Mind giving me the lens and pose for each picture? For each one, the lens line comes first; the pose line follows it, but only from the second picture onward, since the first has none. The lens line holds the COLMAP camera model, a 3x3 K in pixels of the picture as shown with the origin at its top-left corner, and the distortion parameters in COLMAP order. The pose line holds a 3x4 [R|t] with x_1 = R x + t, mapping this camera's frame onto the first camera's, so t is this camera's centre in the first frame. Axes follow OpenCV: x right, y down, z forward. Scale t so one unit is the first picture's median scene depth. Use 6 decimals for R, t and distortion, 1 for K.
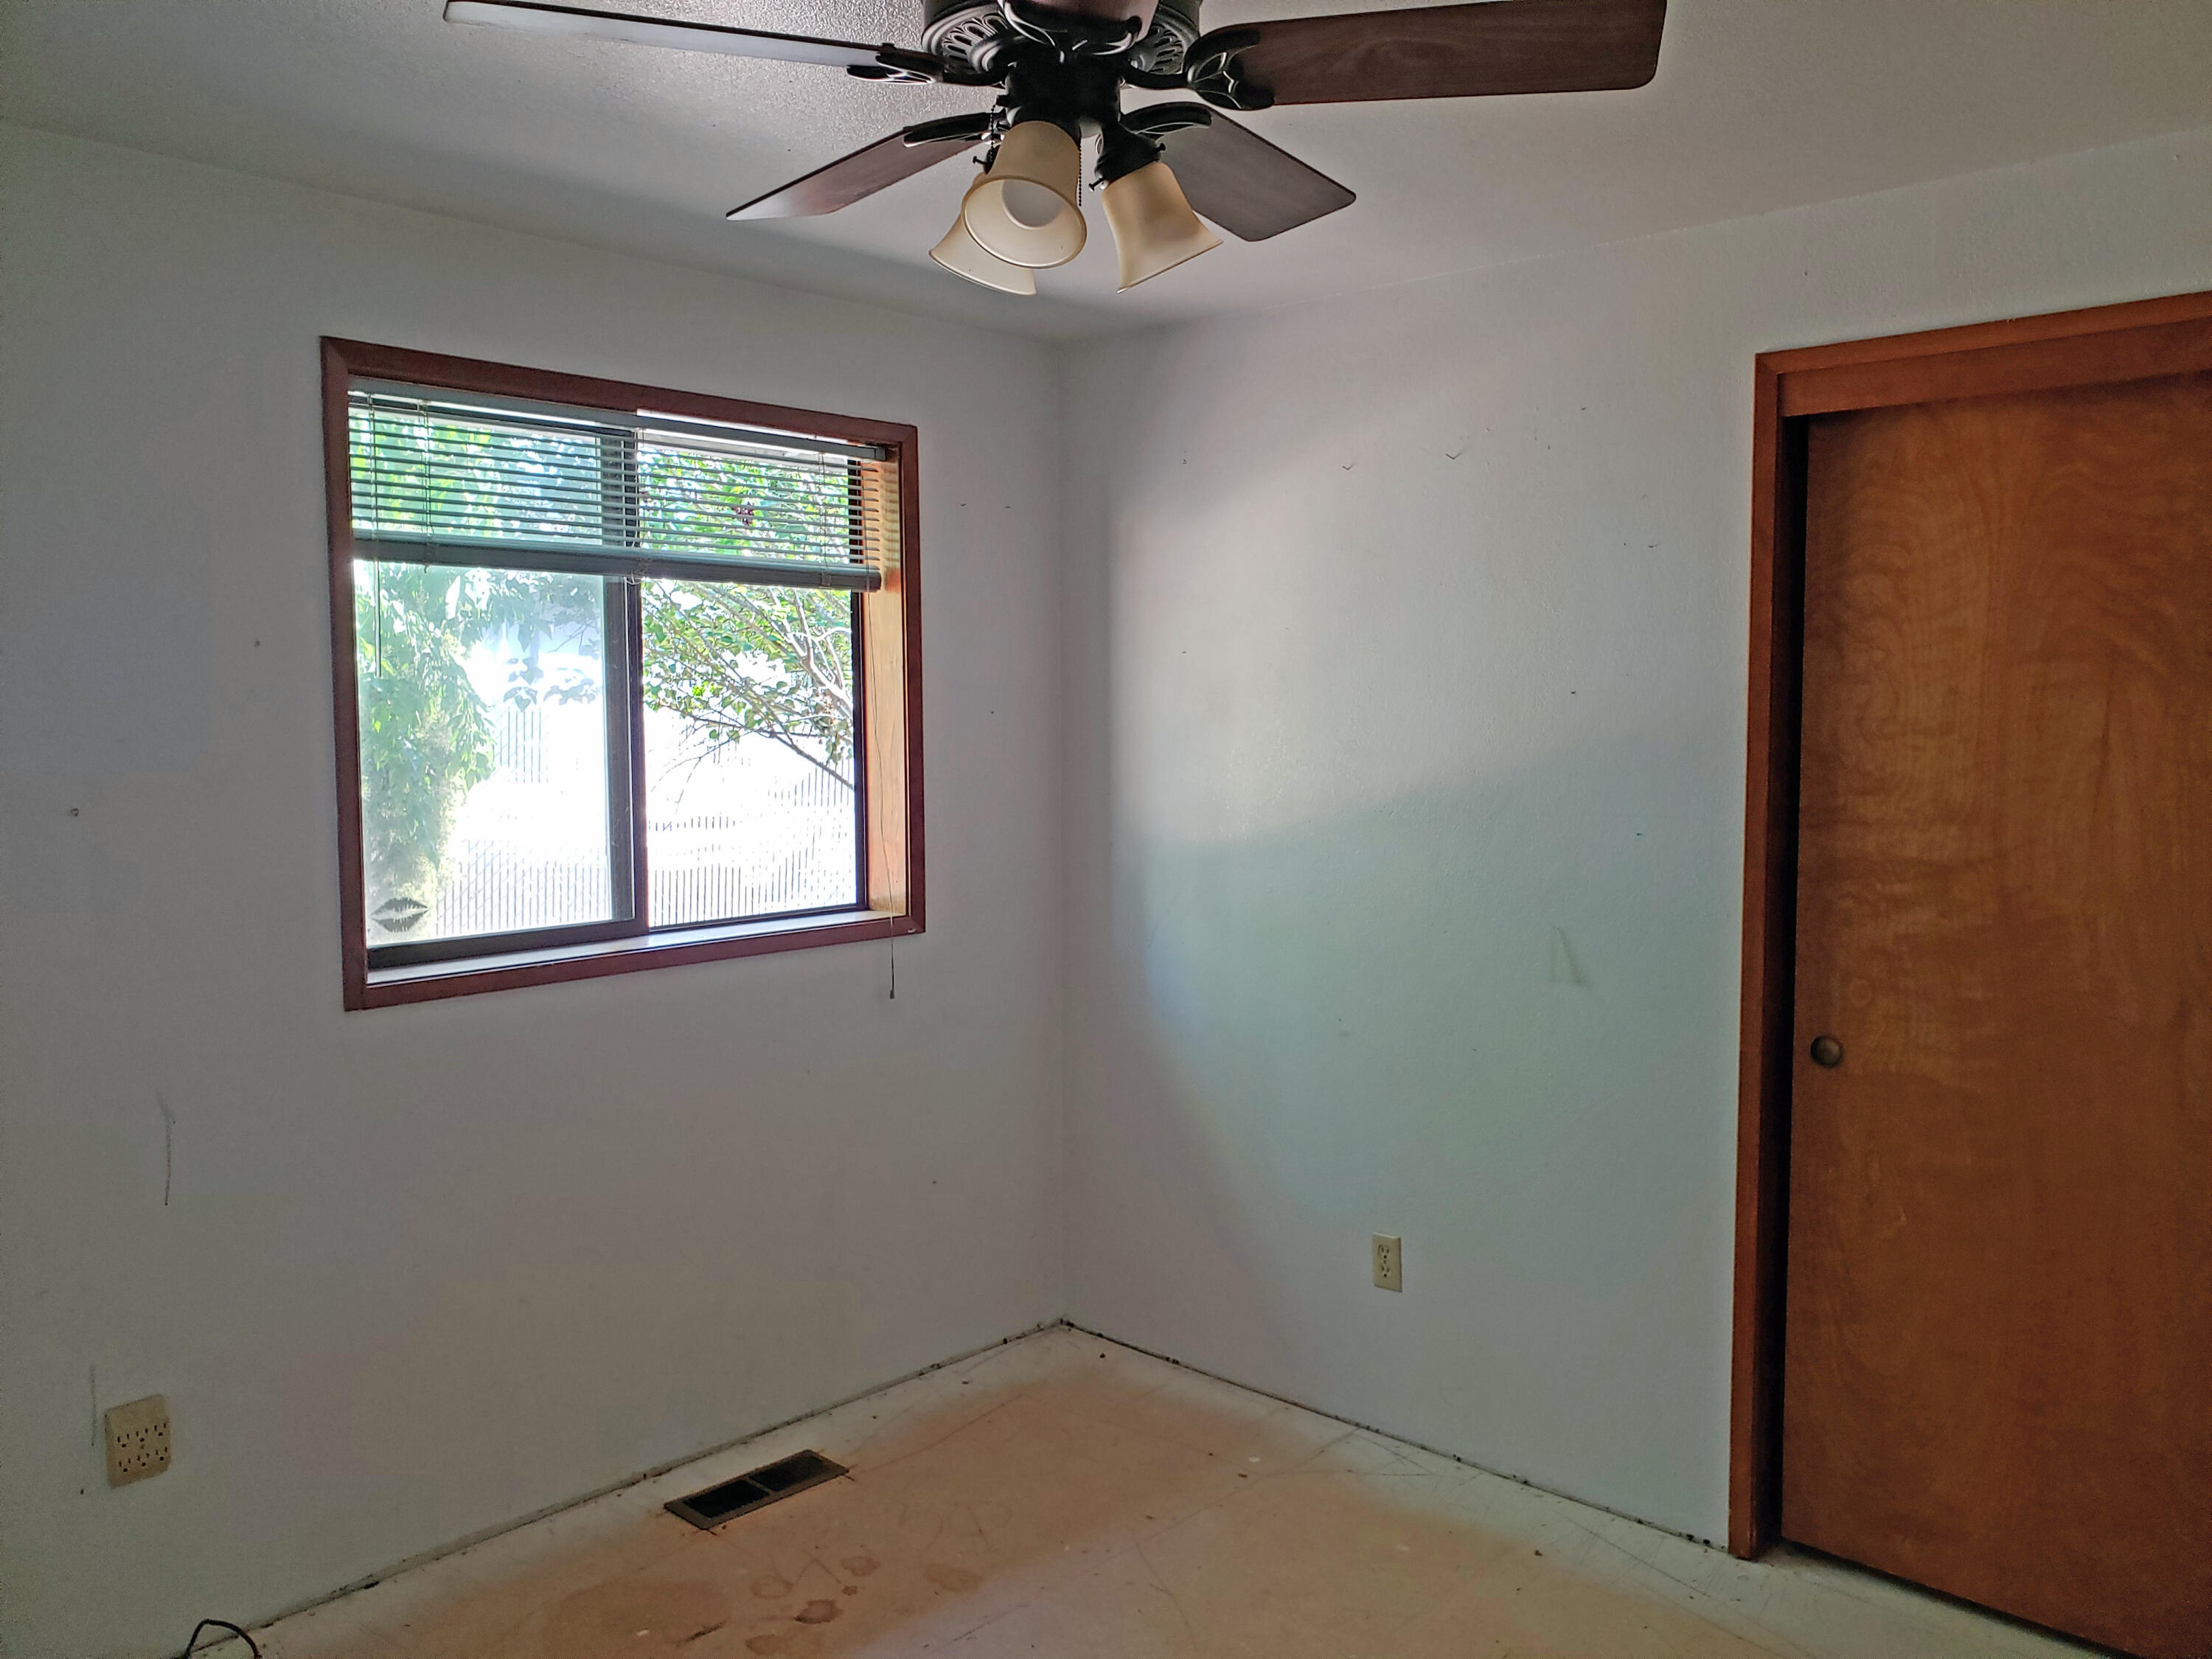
lens RADIAL K [[1700.1, 0, 1106.5], [0, 1700.1, 783.8], [0, 0, 1]] dist [0.002404, 0.001320]
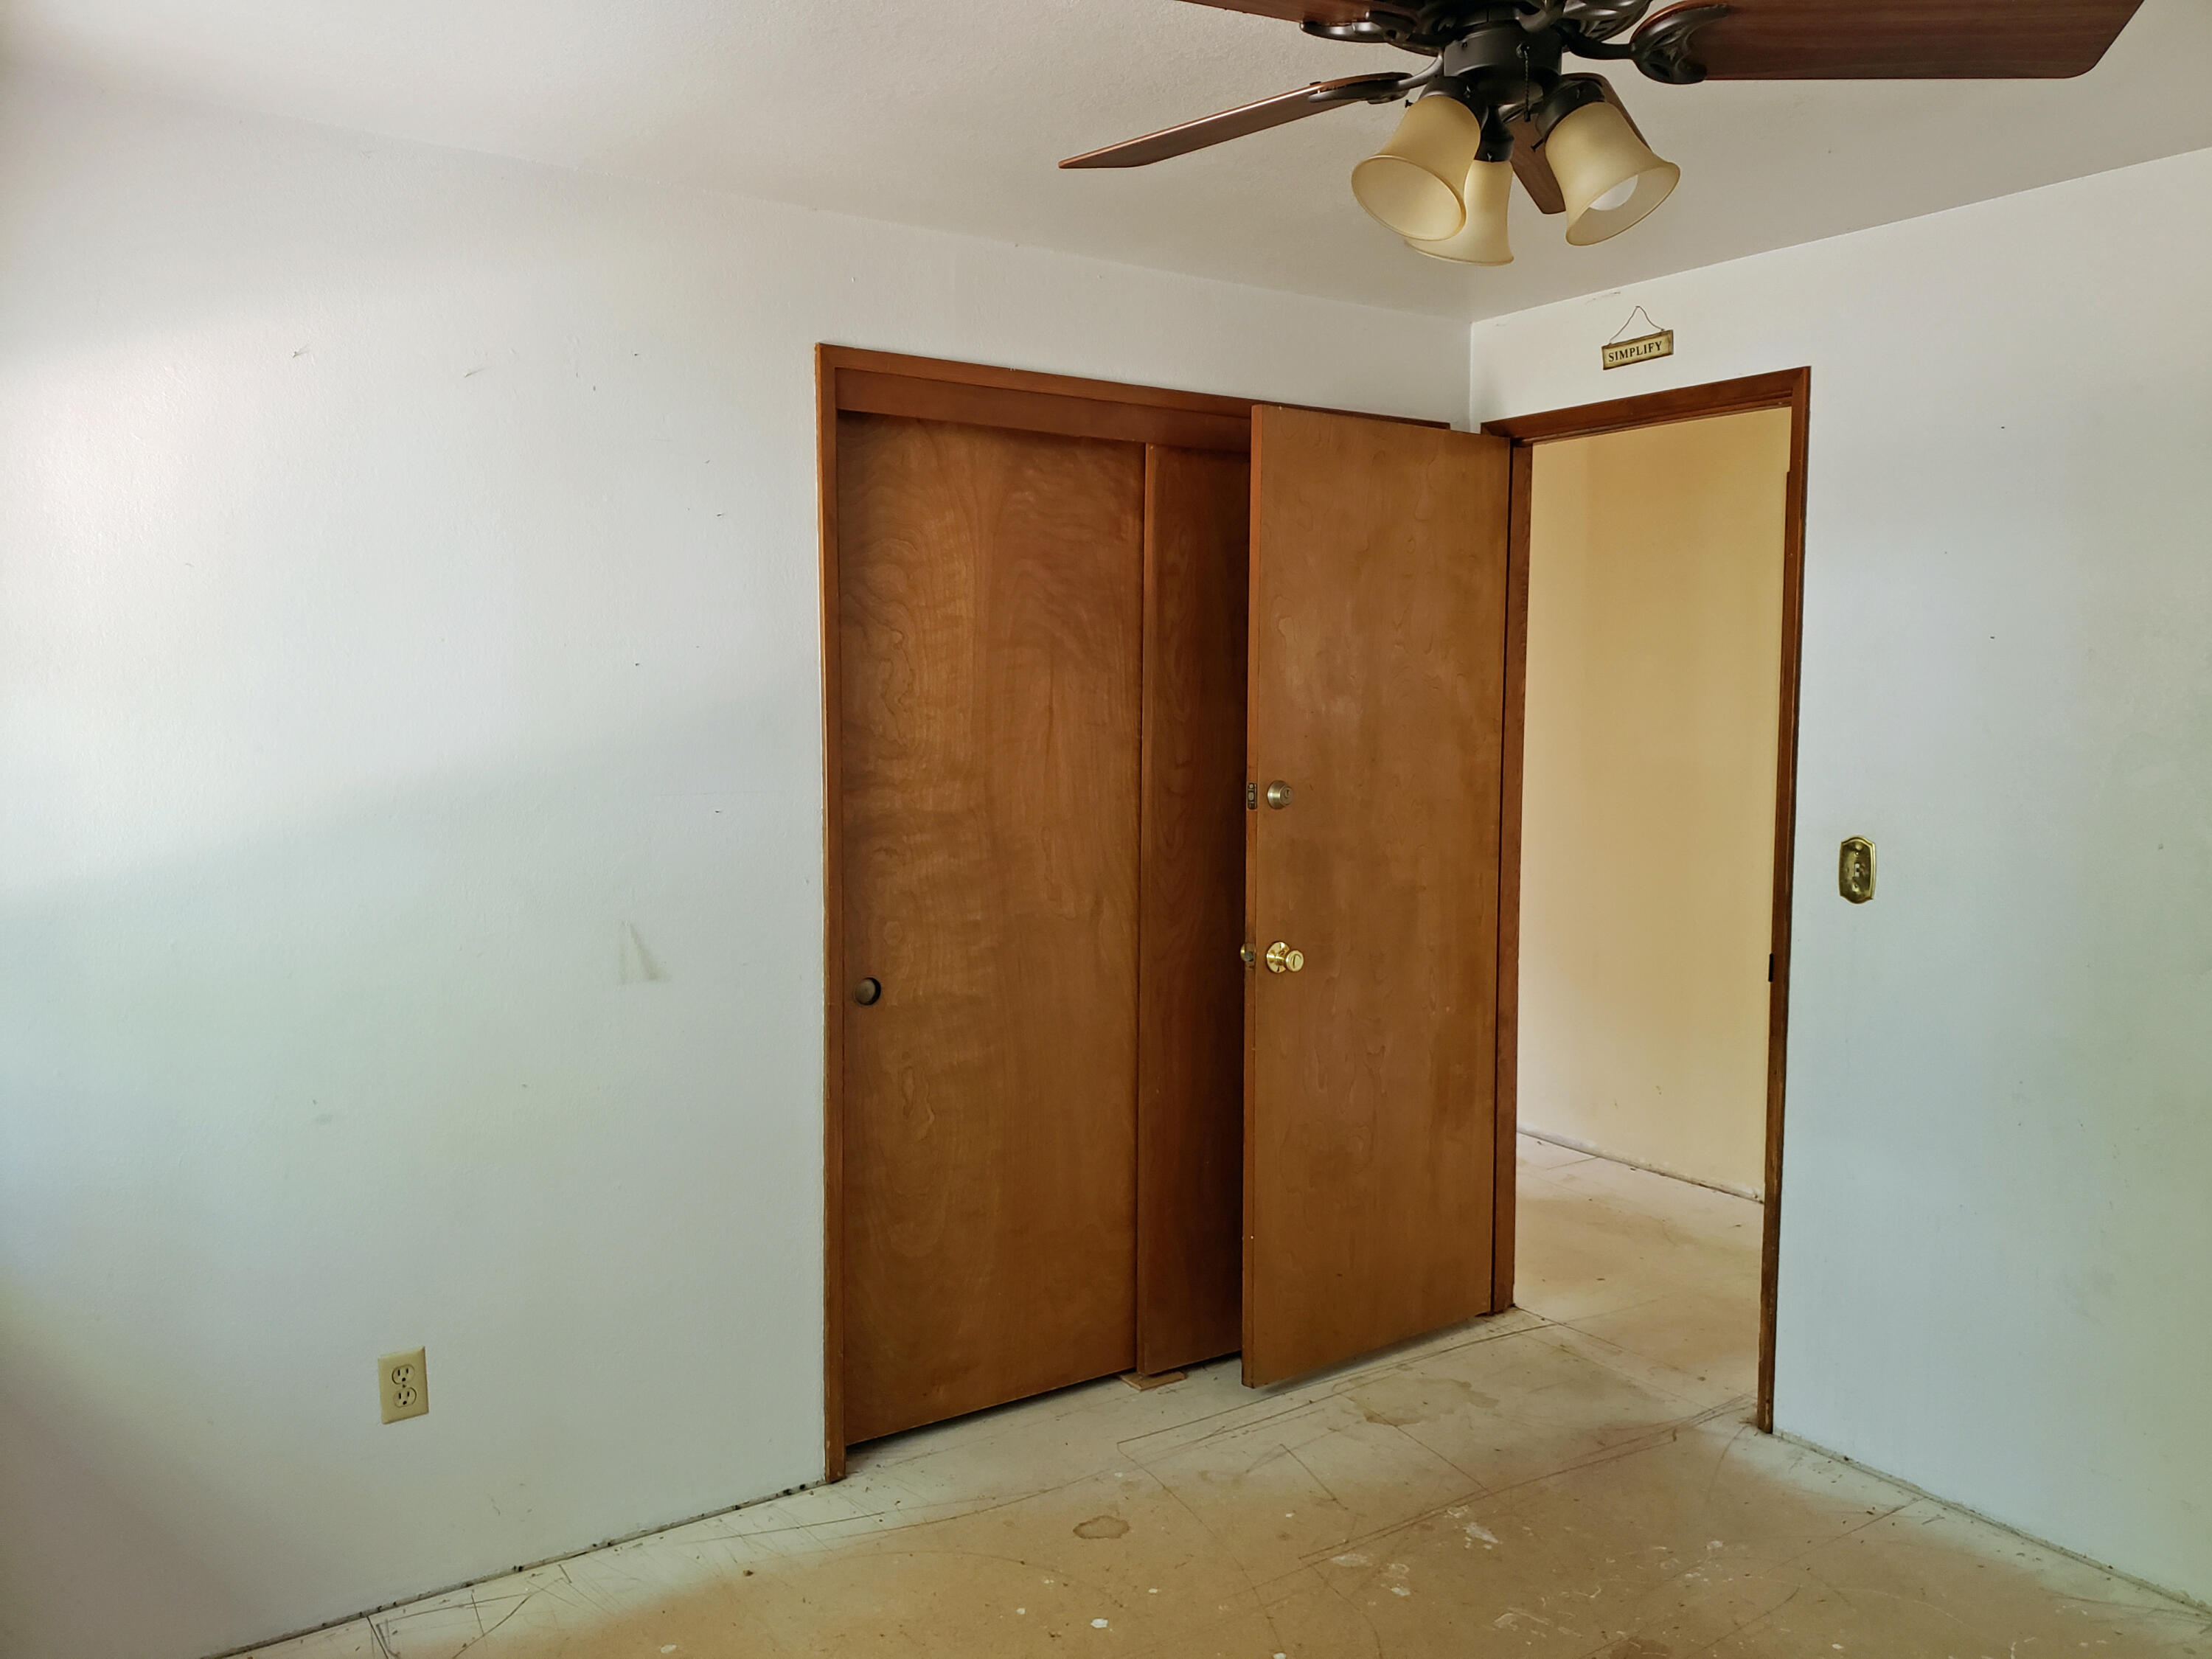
lens RADIAL K [[1724.0, 0, 1131.7], [0, 1724.0, 822.6], [0, 0, 1]] dist [0.132673, -0.207058]
pose [[0.217350, -0.075702, 0.973154, -0.663359], [0.045817, 0.996680, 0.067299, -0.022576], [-0.975018, 0.029960, 0.220096, 0.601475]]
